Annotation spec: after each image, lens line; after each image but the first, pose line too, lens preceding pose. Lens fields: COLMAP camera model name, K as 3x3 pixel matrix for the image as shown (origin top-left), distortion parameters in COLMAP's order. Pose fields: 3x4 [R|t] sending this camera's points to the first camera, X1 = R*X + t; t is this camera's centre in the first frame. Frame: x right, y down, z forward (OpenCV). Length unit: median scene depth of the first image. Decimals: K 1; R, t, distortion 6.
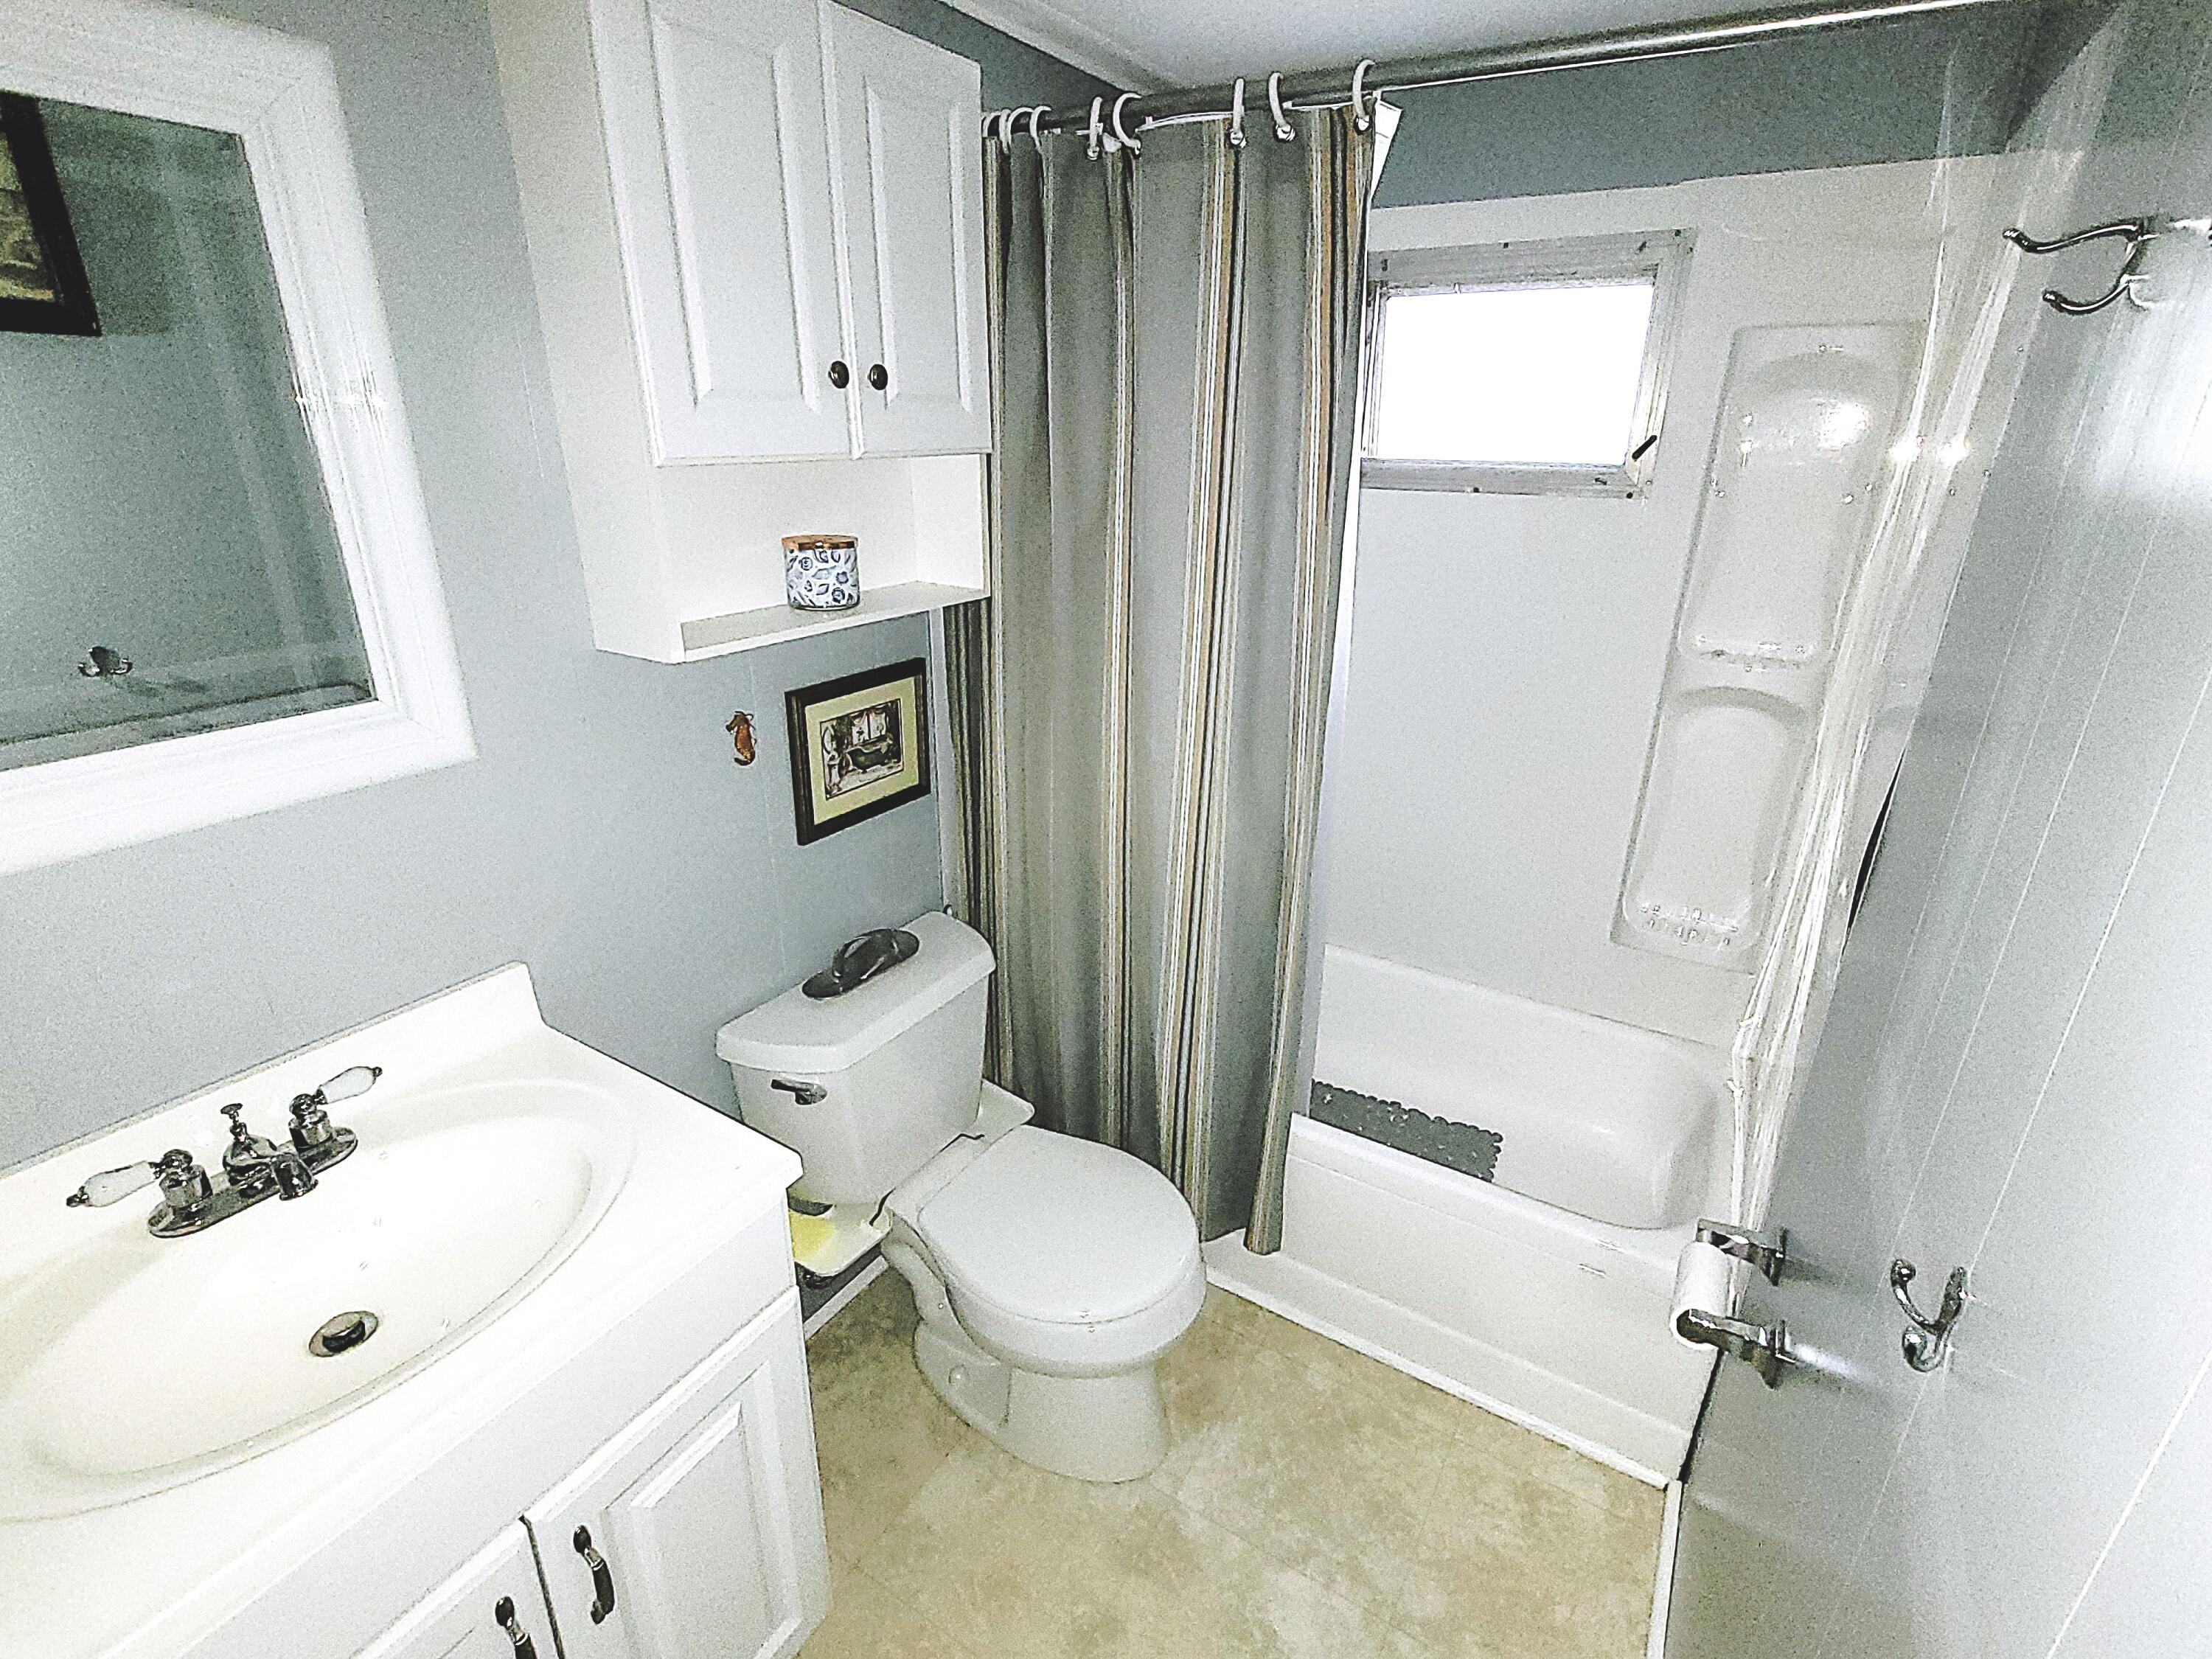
lens RADIAL K [[1105.1, 0, 1109.0], [0, 1105.1, 823.3], [0, 0, 1]] dist [0.004863, -0.000863]
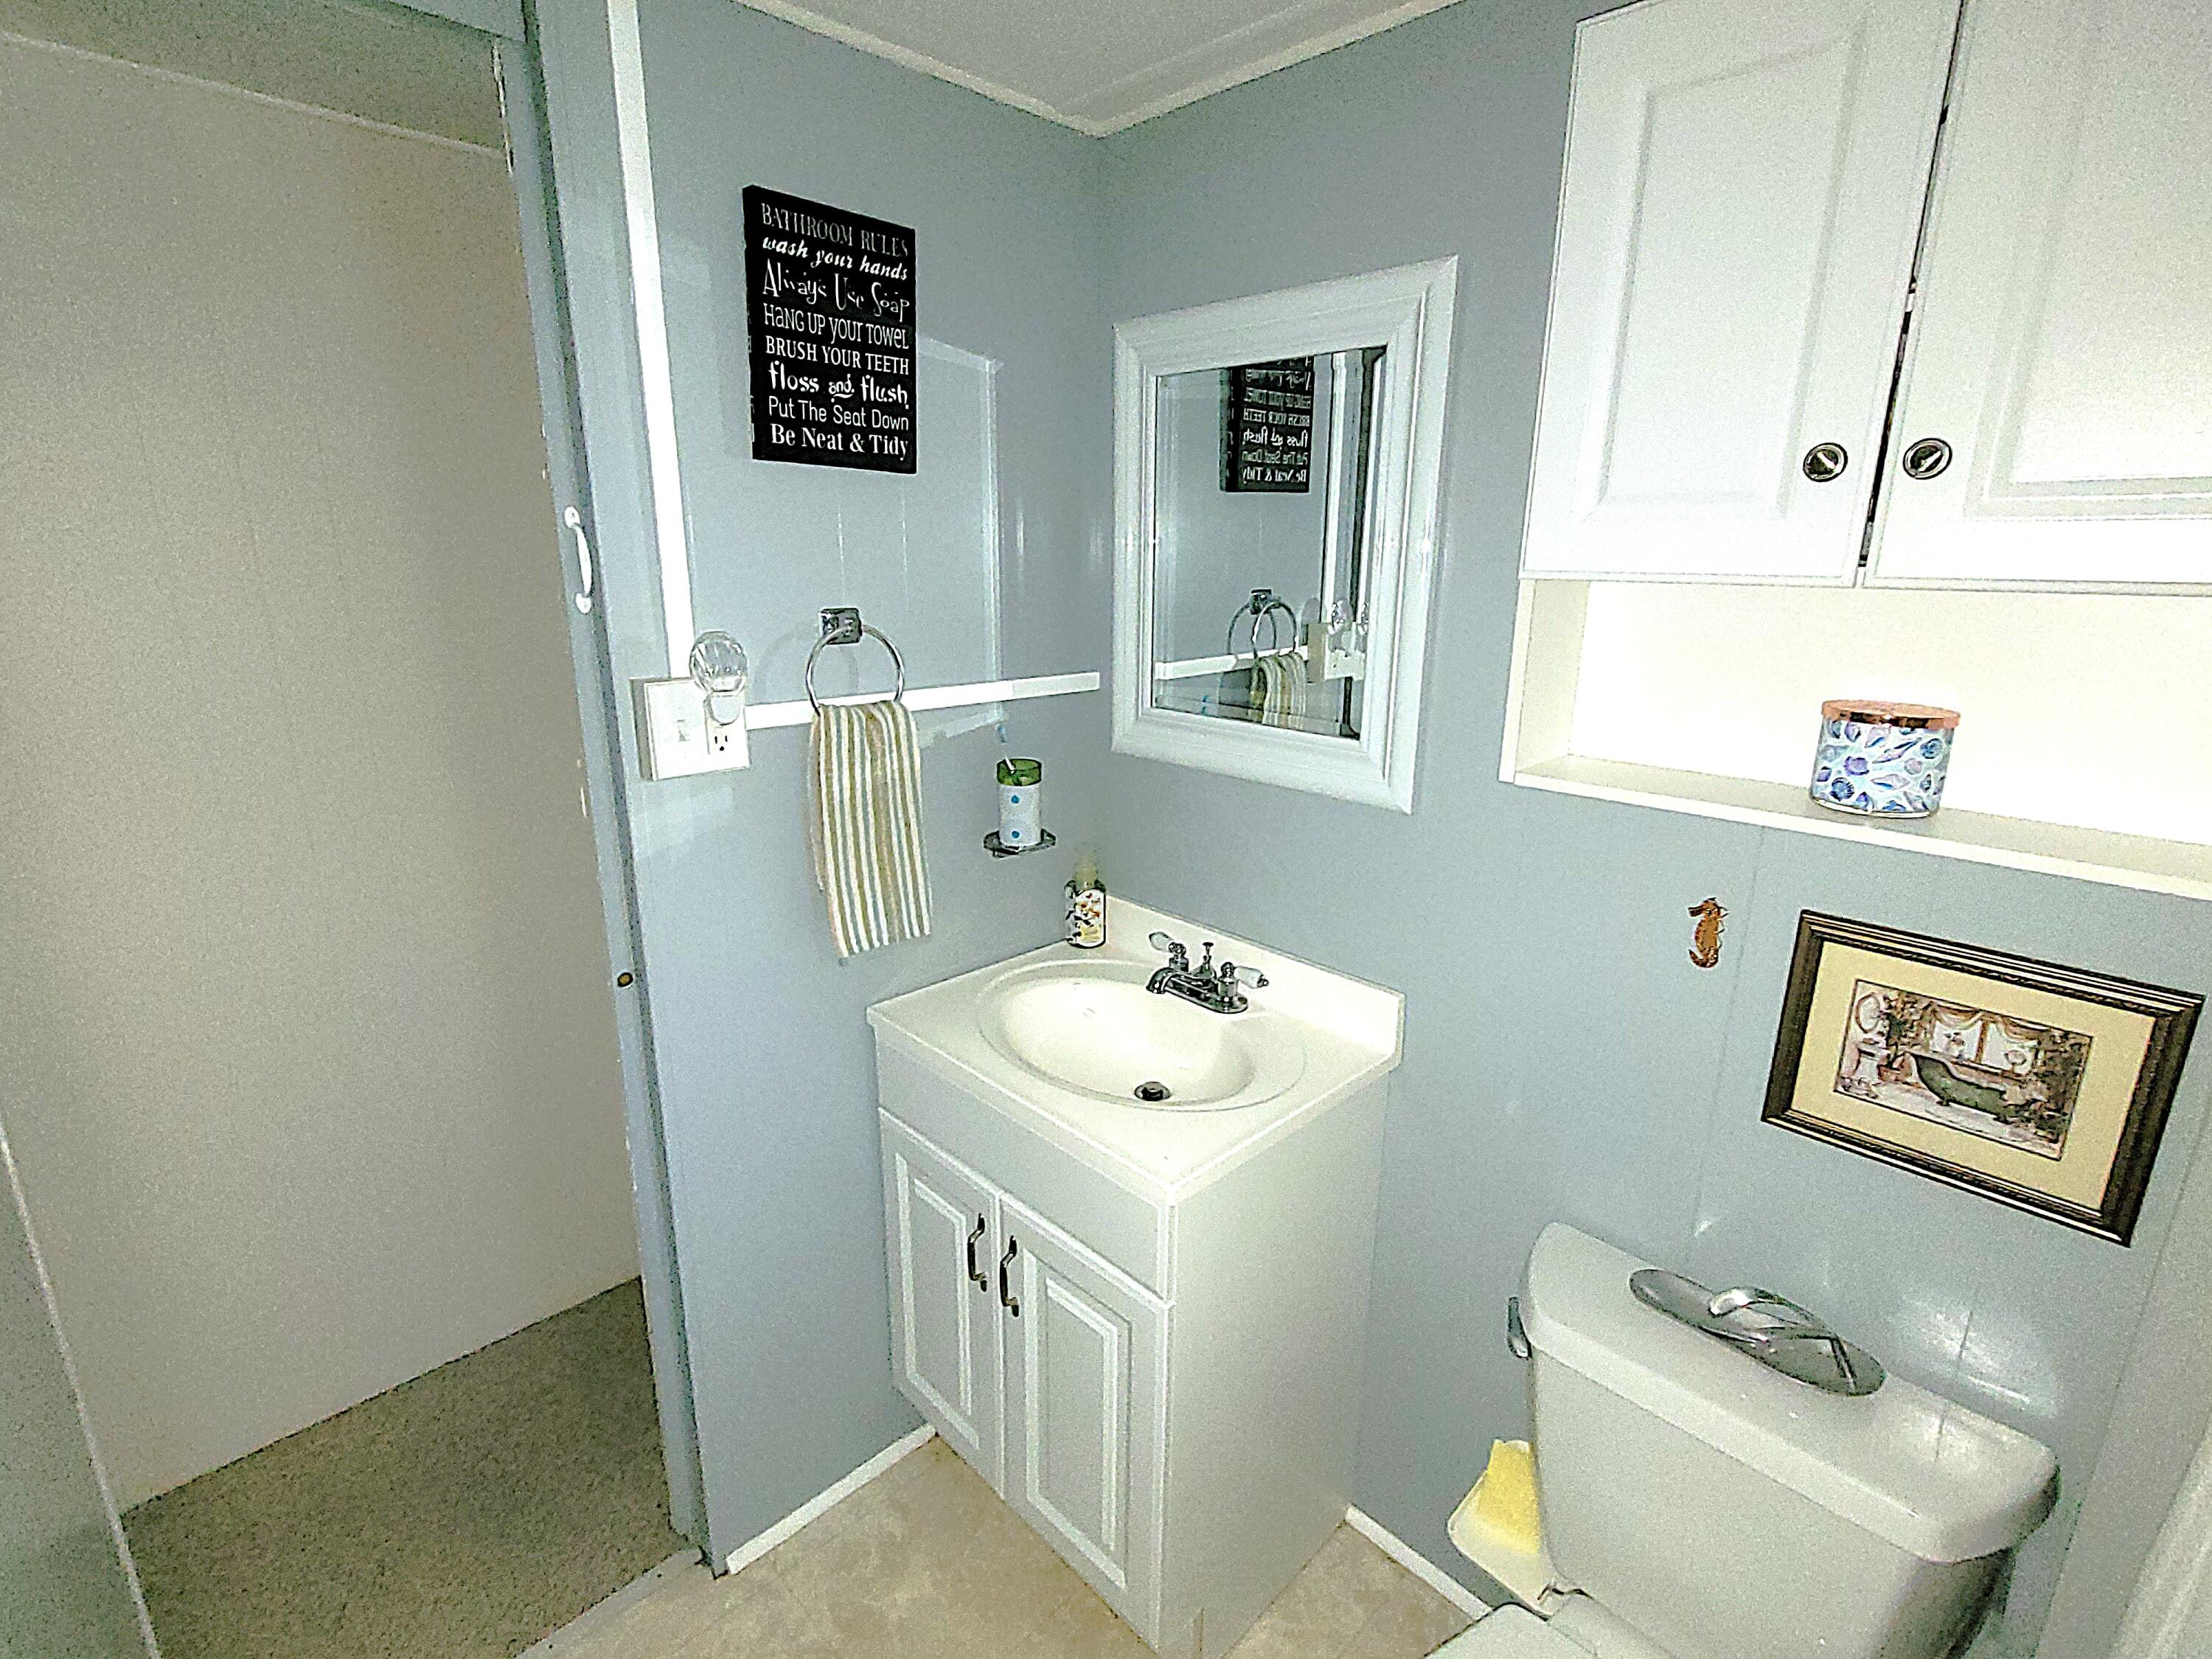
lens RADIAL K [[1105.1, 0, 1109.0], [0, 1105.1, 823.3], [0, 0, 1]] dist [0.004863, -0.000863]
pose [[-0.273279, 0.230481, -0.933915, 0.446673], [-0.341786, 0.884255, 0.318238, -0.227662], [0.899167, 0.406167, -0.162873, 0.663994]]
